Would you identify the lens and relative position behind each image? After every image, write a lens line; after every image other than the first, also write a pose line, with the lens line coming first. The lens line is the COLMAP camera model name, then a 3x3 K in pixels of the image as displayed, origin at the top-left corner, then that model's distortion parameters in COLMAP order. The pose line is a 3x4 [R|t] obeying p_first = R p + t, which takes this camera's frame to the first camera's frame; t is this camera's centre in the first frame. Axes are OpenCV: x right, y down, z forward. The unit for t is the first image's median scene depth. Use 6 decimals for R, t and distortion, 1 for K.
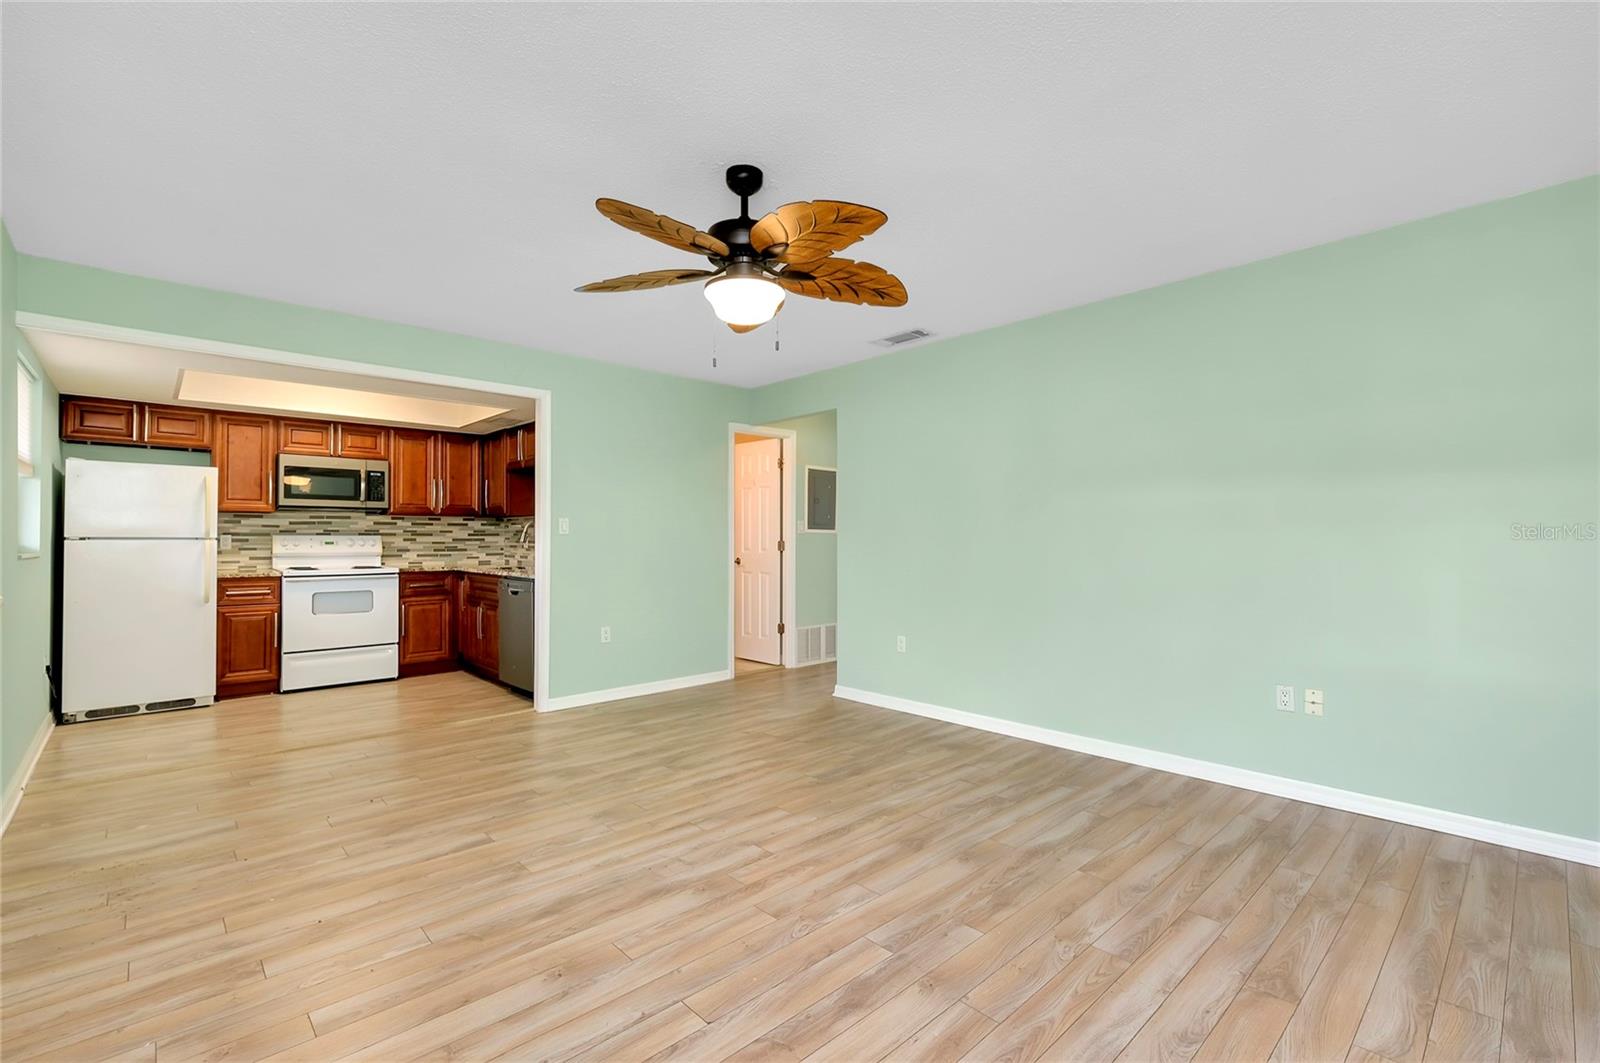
lens RADIAL K [[699.9, 0, 803.4], [0, 699.9, 533.9], [0, 0, 1]] dist [-0.002176, 0.000329]
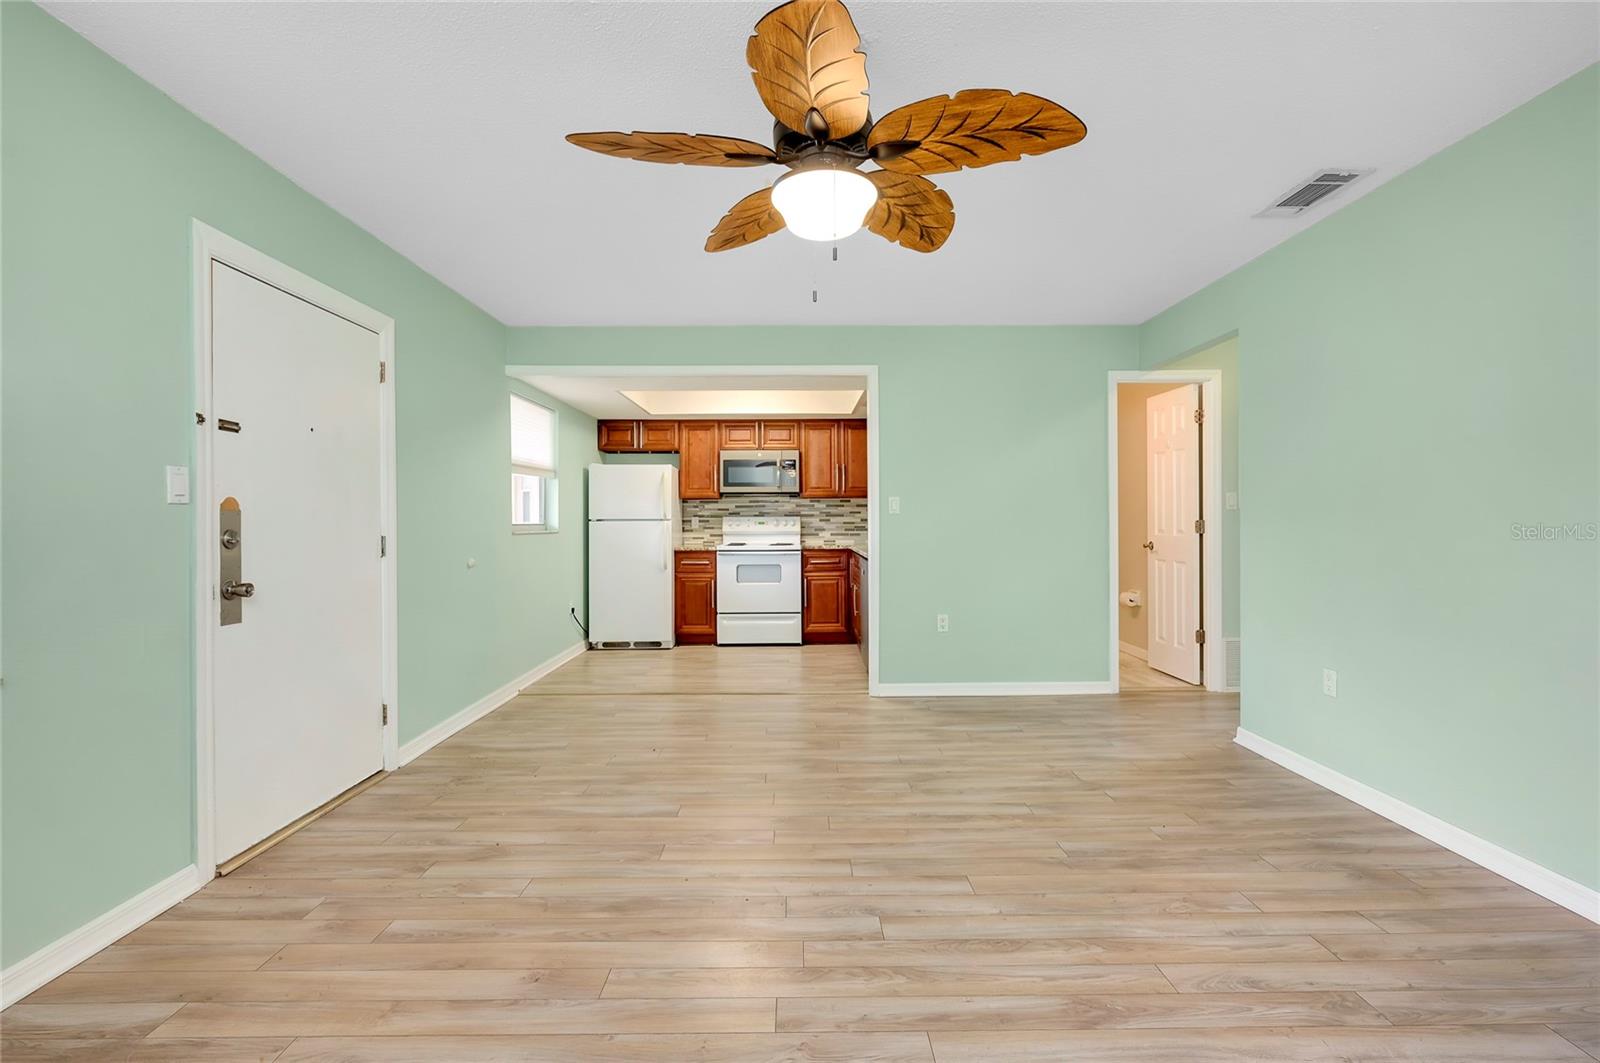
lens RADIAL K [[702.8, 0, 803.2], [0, 702.8, 522.7], [0, 0, 1]] dist [-0.001611, -0.000386]
pose [[0.736626, -0.001356, -0.676299, 0.277265], [0.009774, 0.999915, 0.008641, 0.004152], [0.676229, -0.012975, 0.736577, 0.273672]]
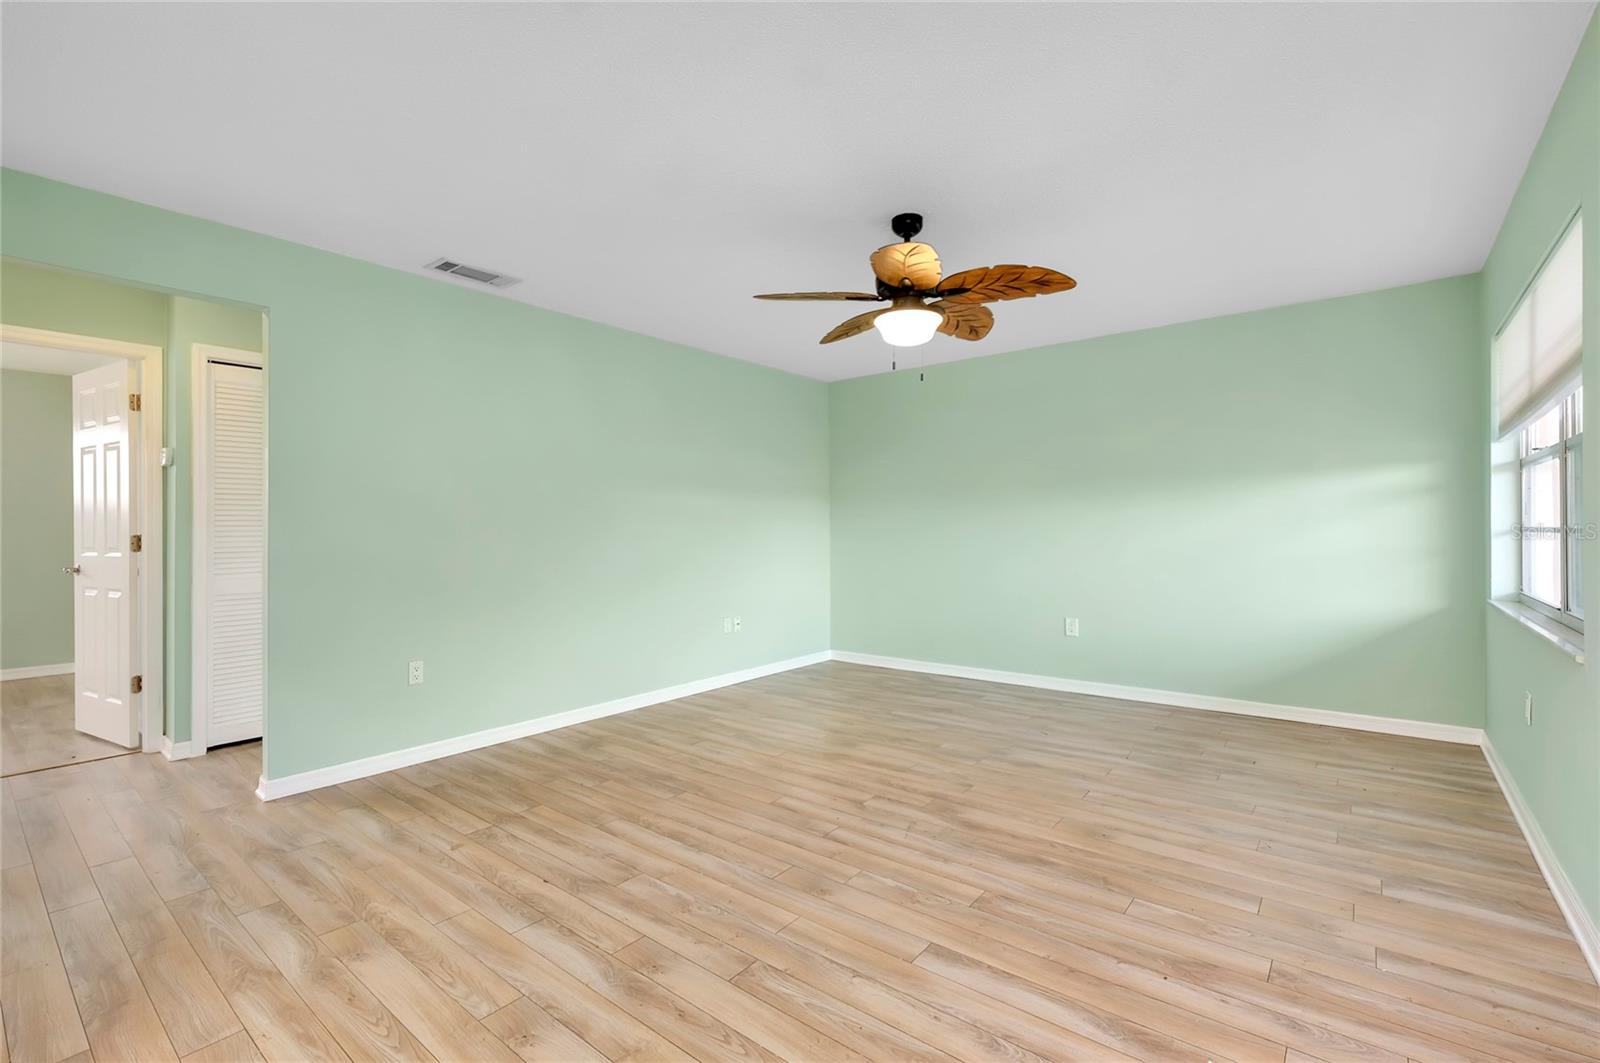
lens RADIAL K [[705.7, 0, 799.3], [0, 705.7, 525.8], [0, 0, 1]] dist [-0.000234, -0.000244]
pose [[-0.137978, 0.008078, 0.990402, -0.828991], [-0.000125, 0.999967, -0.008173, 0.011076], [-0.990435, -0.001252, -0.137973, 0.893194]]
